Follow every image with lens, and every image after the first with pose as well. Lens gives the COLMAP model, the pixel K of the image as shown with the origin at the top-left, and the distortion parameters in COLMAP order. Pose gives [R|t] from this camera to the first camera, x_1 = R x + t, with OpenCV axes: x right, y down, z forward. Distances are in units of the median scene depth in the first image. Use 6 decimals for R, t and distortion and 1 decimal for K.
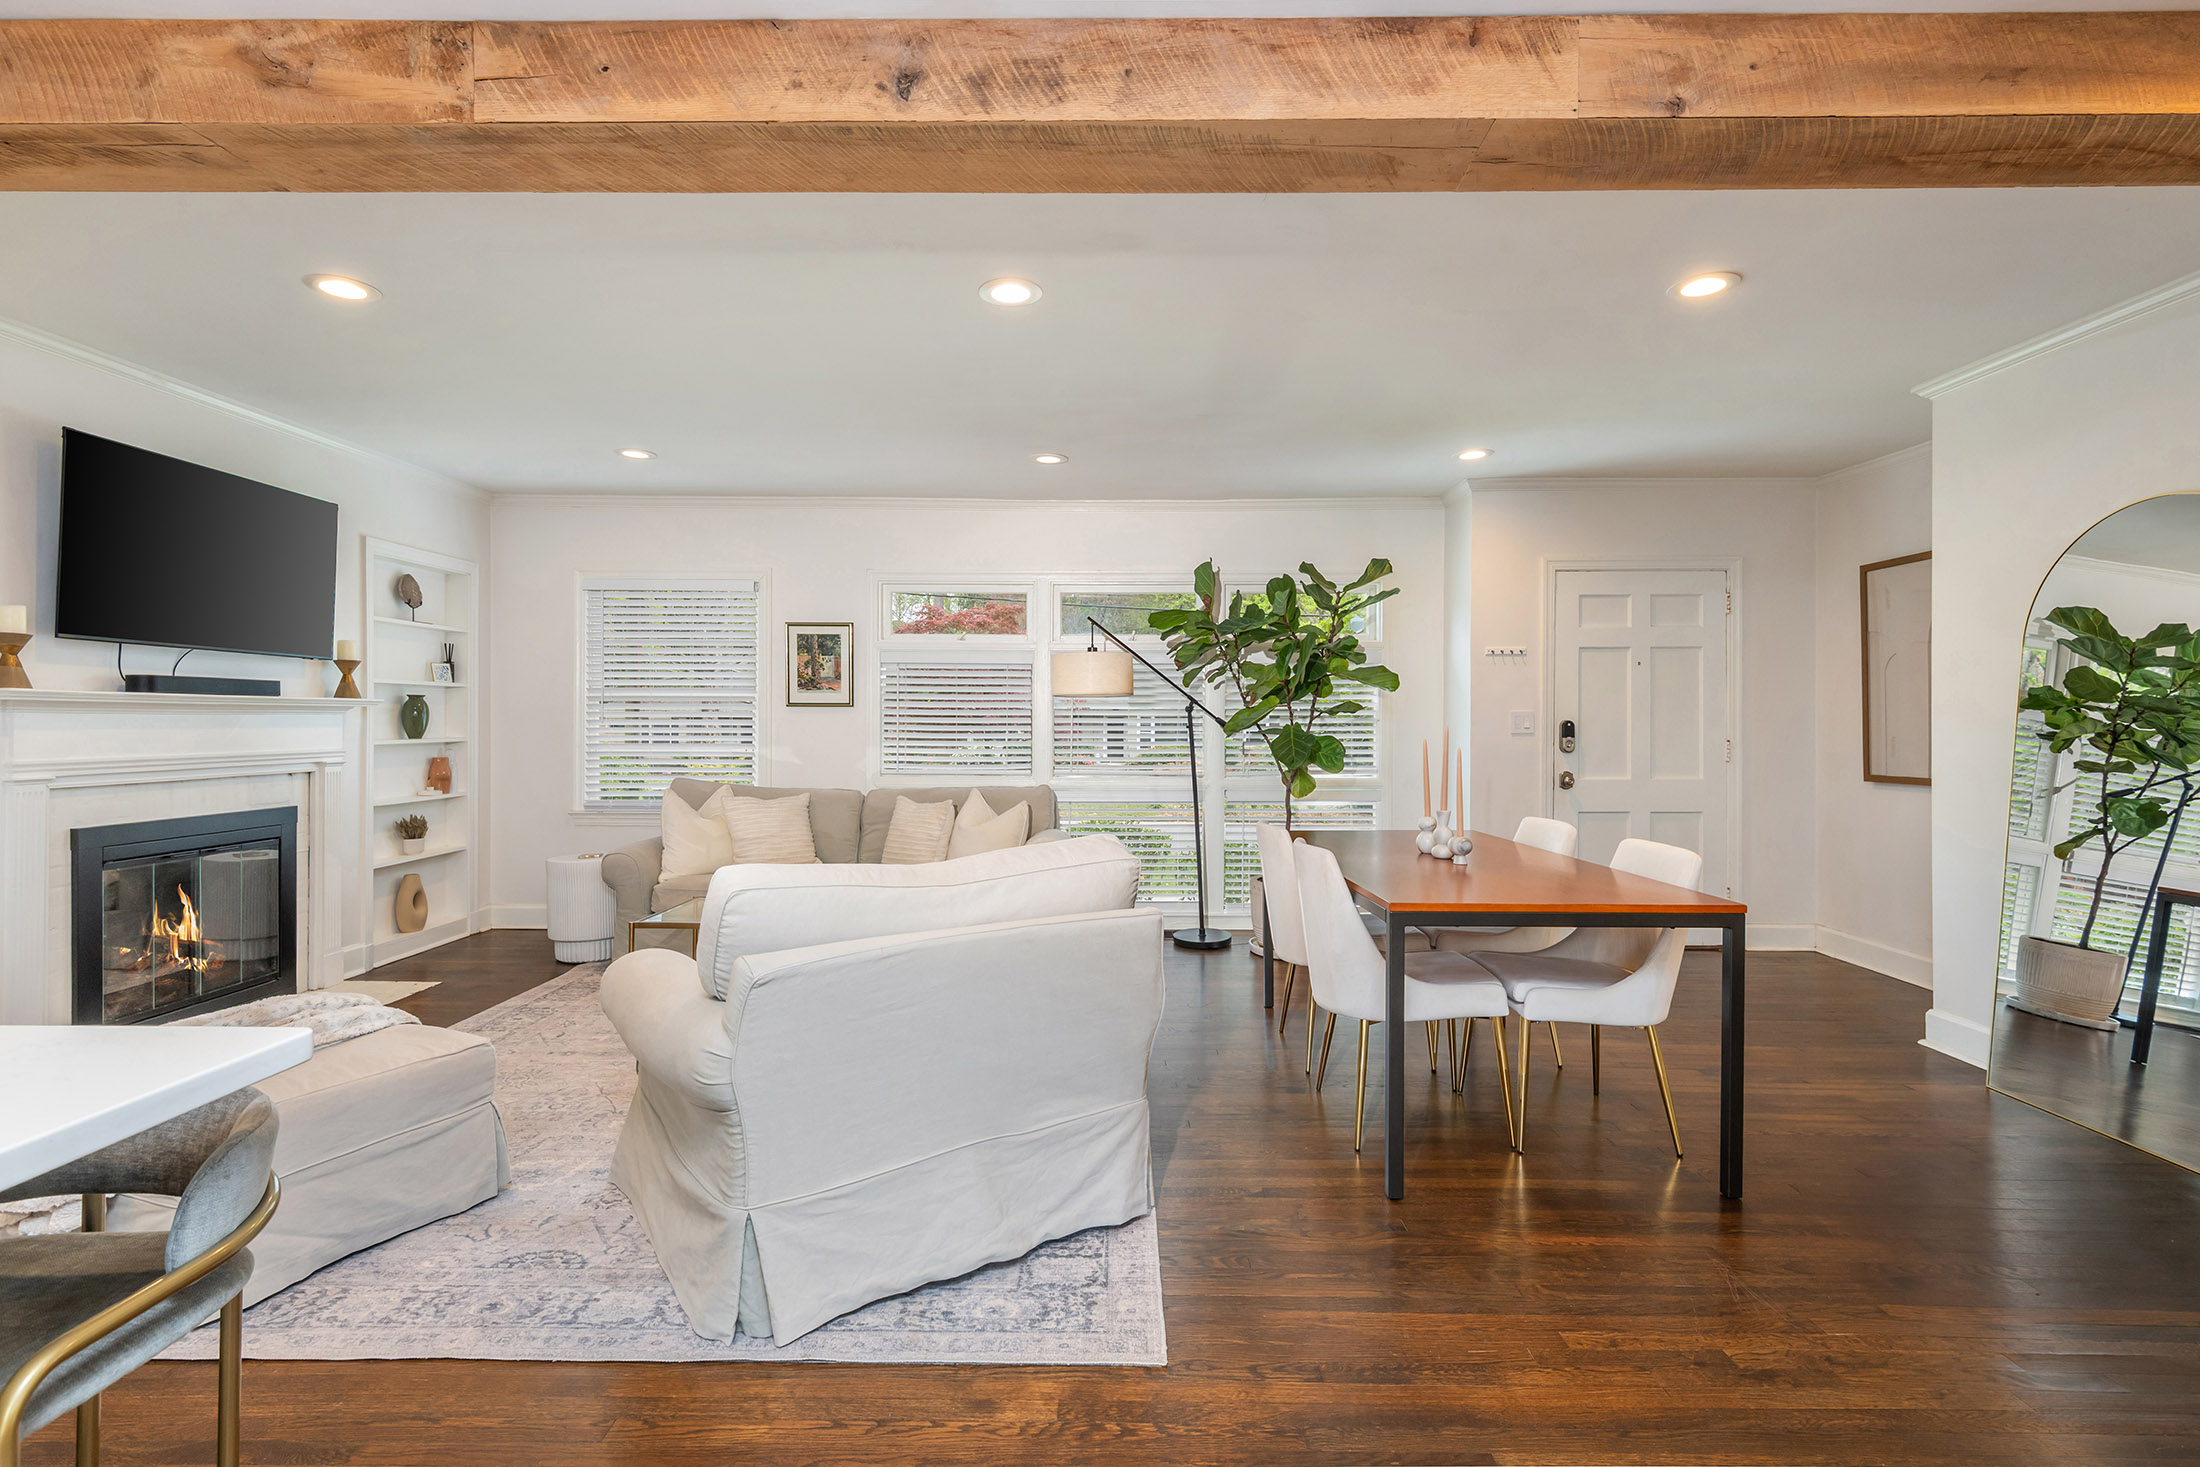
lens RADIAL K [[1042.8, 0, 1099.4], [0, 1042.8, 726.4], [0, 0, 1]] dist [0.003011, 0.000263]
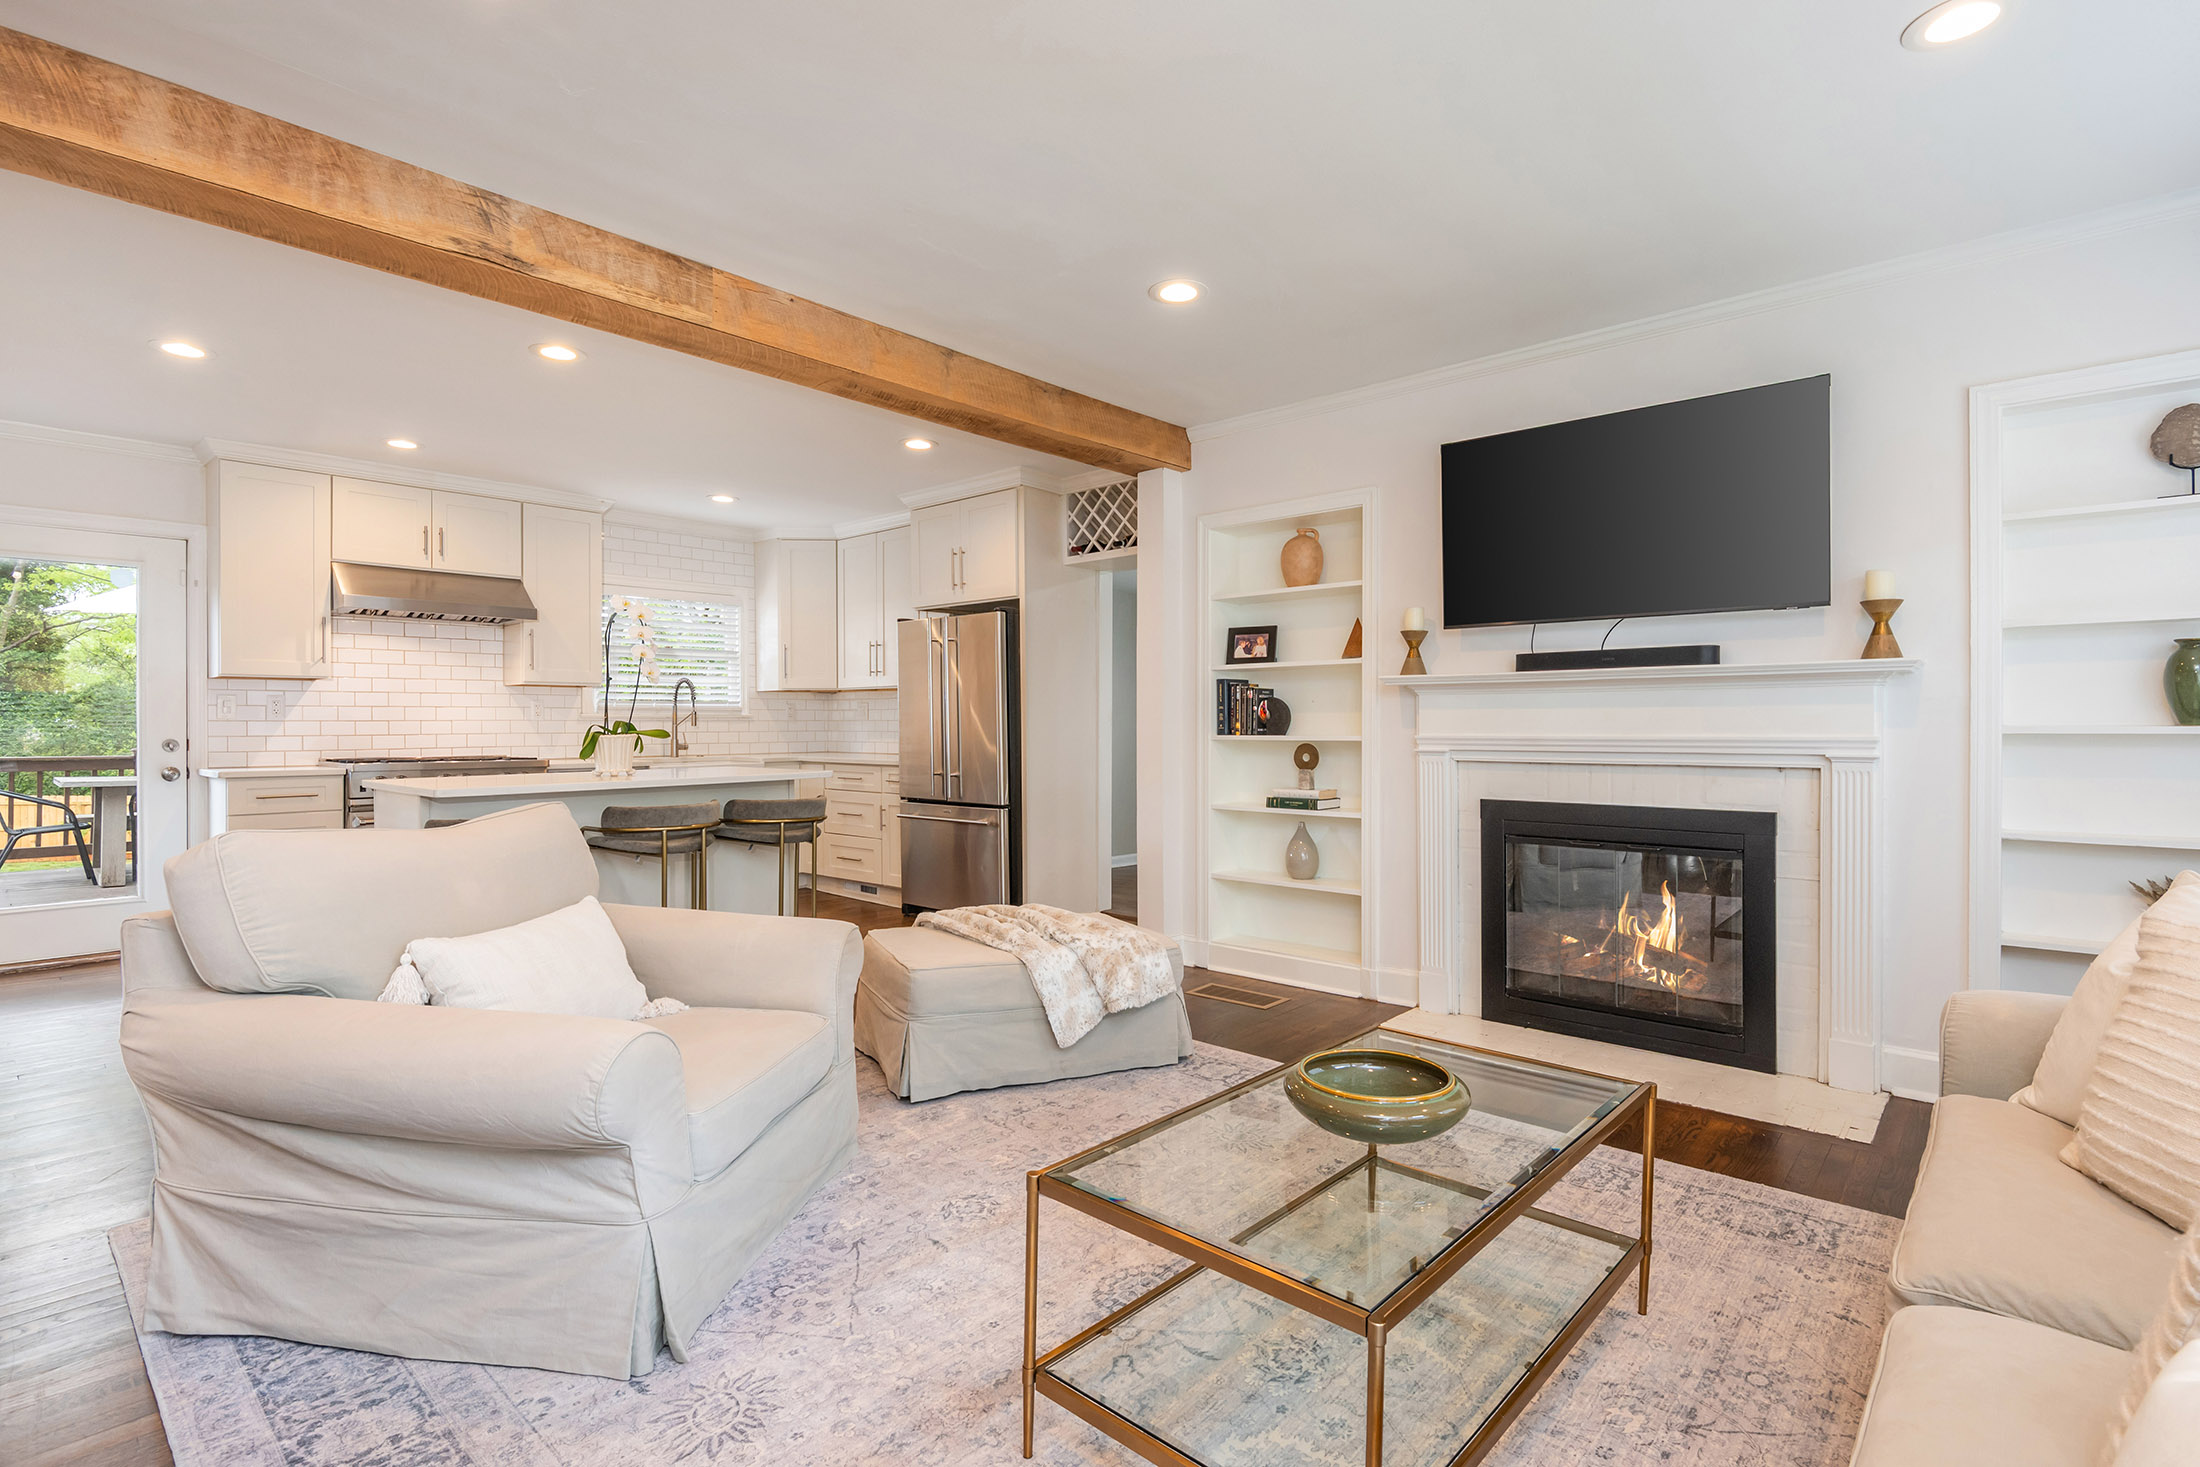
lens RADIAL K [[1031.8, 0, 1102.3], [0, 1031.8, 722.1], [0, 0, 1]] dist [-0.002995, -0.005404]
pose [[-0.654059, -0.003335, -0.756436, 0.076326], [-0.003189, 0.999994, -0.001652, 0.013975], [0.756437, 0.001331, -0.654065, 1.002063]]
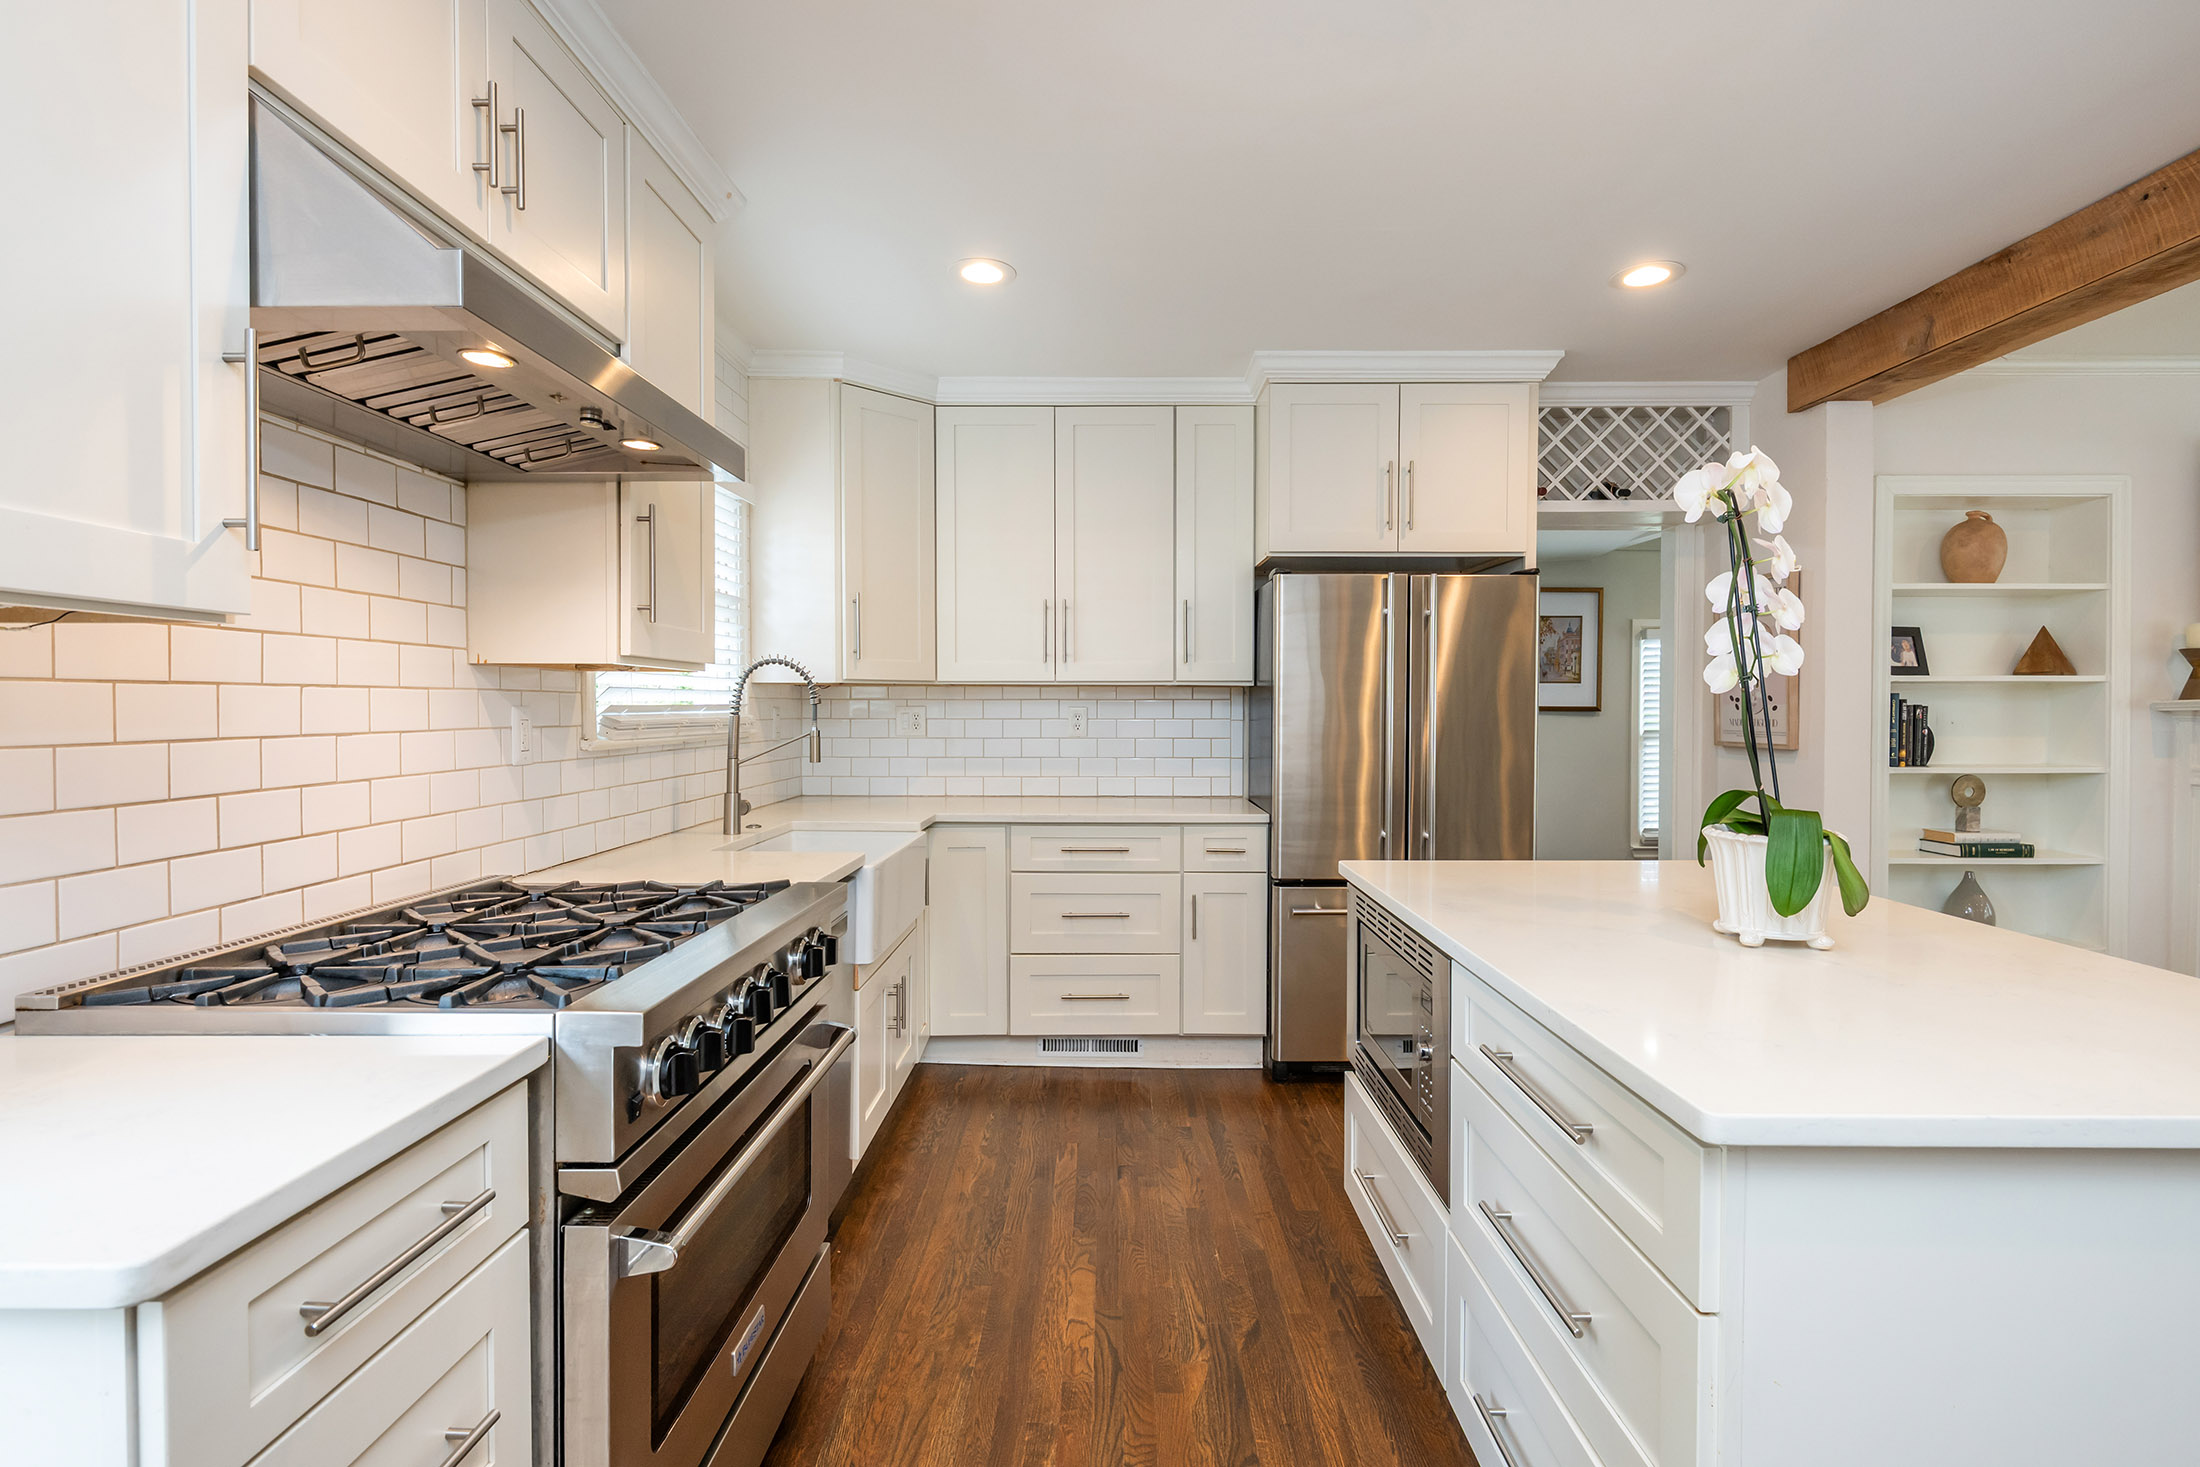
lens RADIAL K [[1072.7, 0, 1105.4], [0, 1072.7, 727.1], [0, 0, 1]] dist [-0.000520, -0.001262]
pose [[0.012325, 0.014768, -0.999815, 0.036584], [-0.005307, 0.999878, 0.014703, -0.012039], [0.999910, 0.005125, 0.012402, -0.099187]]
